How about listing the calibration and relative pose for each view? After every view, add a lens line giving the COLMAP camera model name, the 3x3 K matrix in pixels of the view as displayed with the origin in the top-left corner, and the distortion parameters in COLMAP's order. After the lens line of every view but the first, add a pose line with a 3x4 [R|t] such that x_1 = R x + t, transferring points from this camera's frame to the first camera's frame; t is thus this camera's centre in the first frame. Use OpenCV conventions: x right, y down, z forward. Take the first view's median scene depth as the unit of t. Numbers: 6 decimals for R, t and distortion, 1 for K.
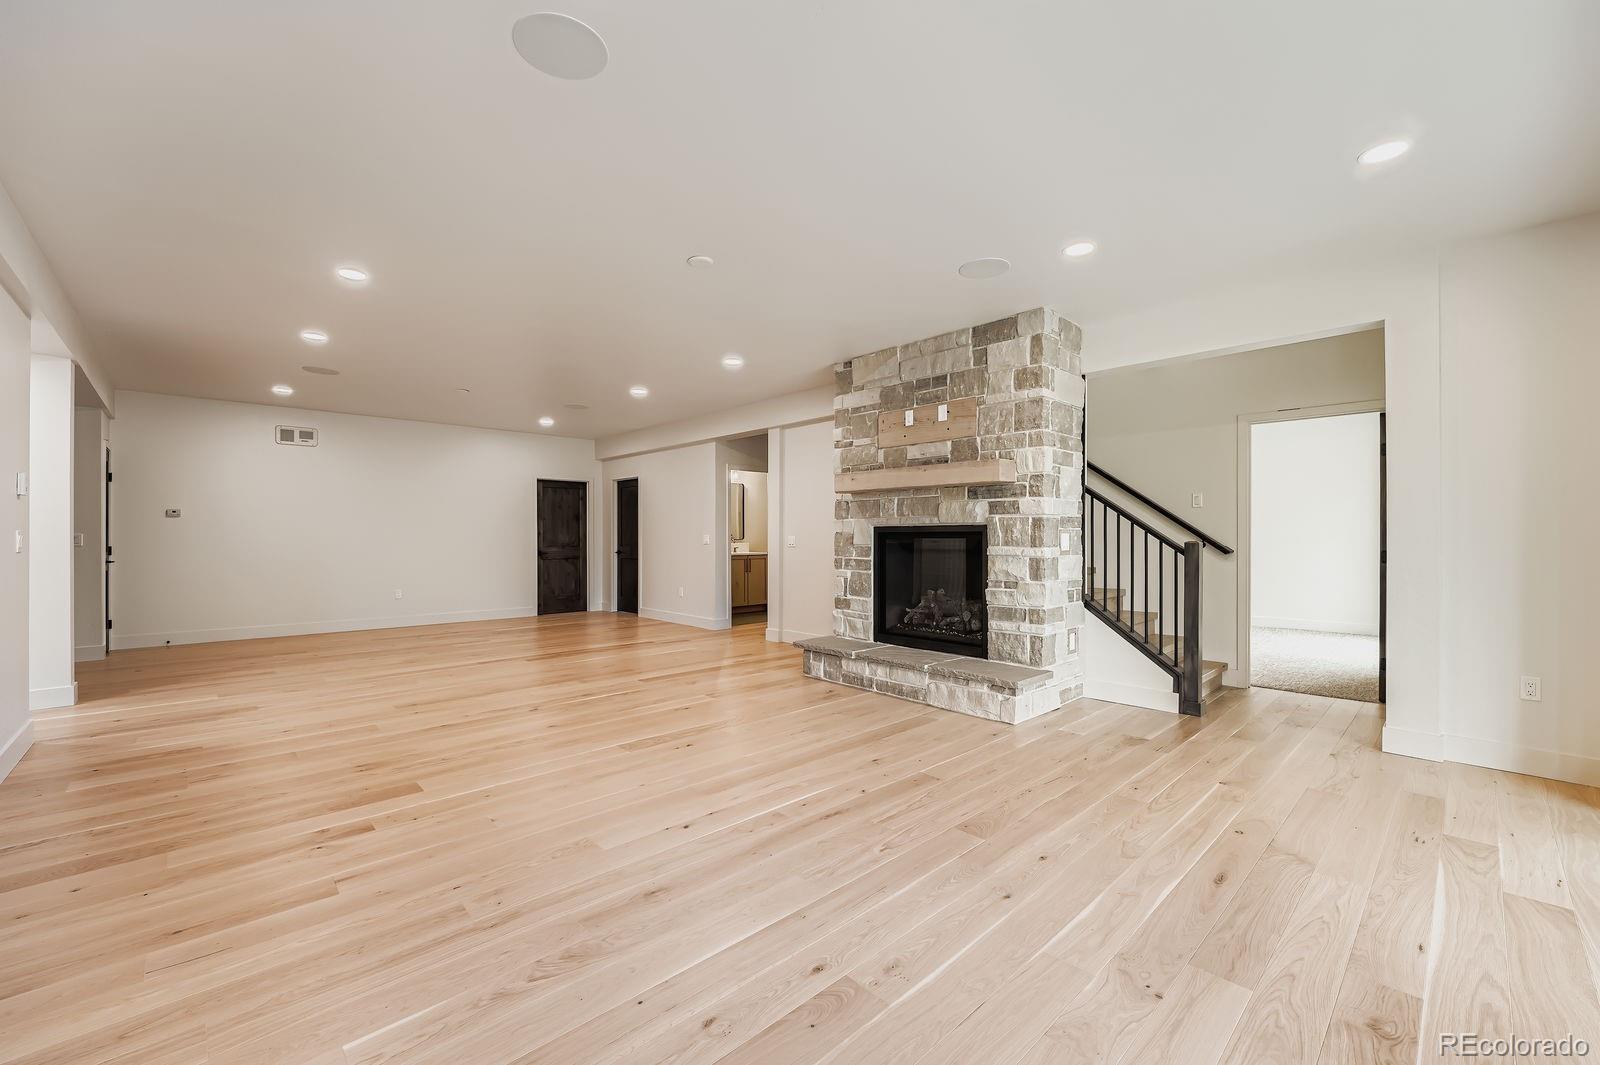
lens RADIAL K [[655.9, 0, 802.1], [0, 655.9, 534.8], [0, 0, 1]] dist [-0.013322, 0.000833]
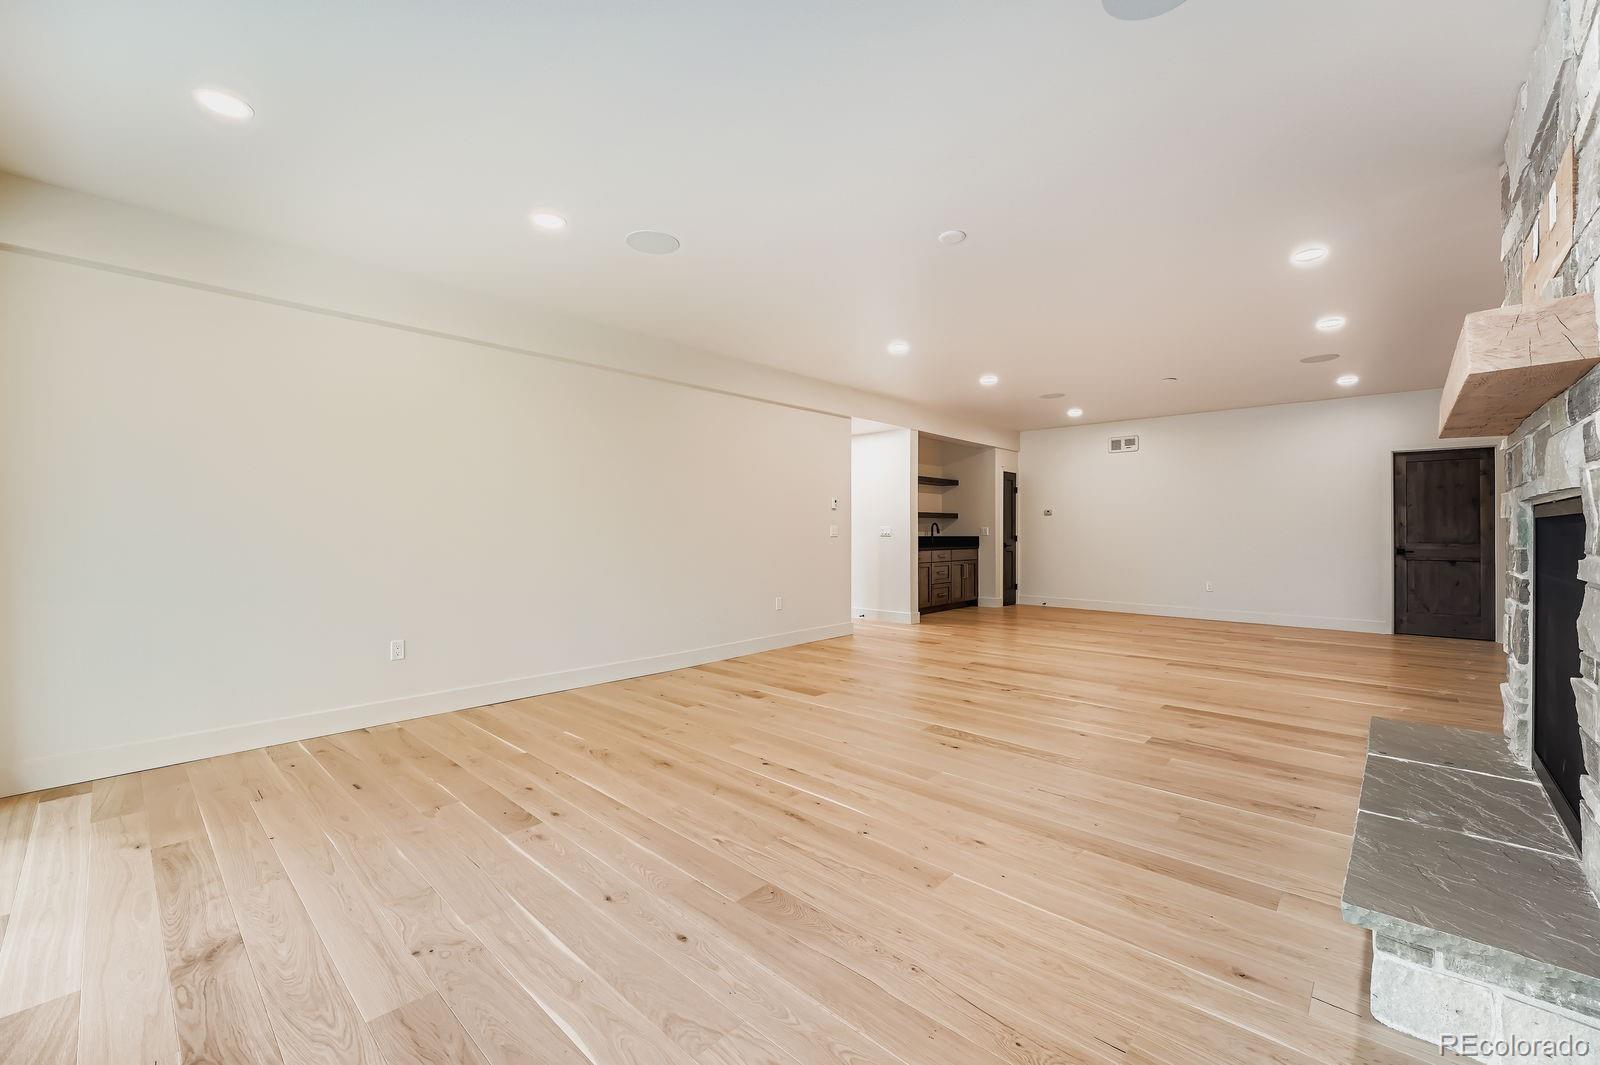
lens RADIAL K [[655.9, 0, 808.5], [0, 655.9, 531.5], [0, 0, 1]] dist [-0.013322, 0.000833]
pose [[0.058909, 0.003542, -0.998257, 0.927655], [0.001751, 0.999992, 0.003652, 0.004195], [0.998262, -0.001963, 0.058902, 0.886687]]
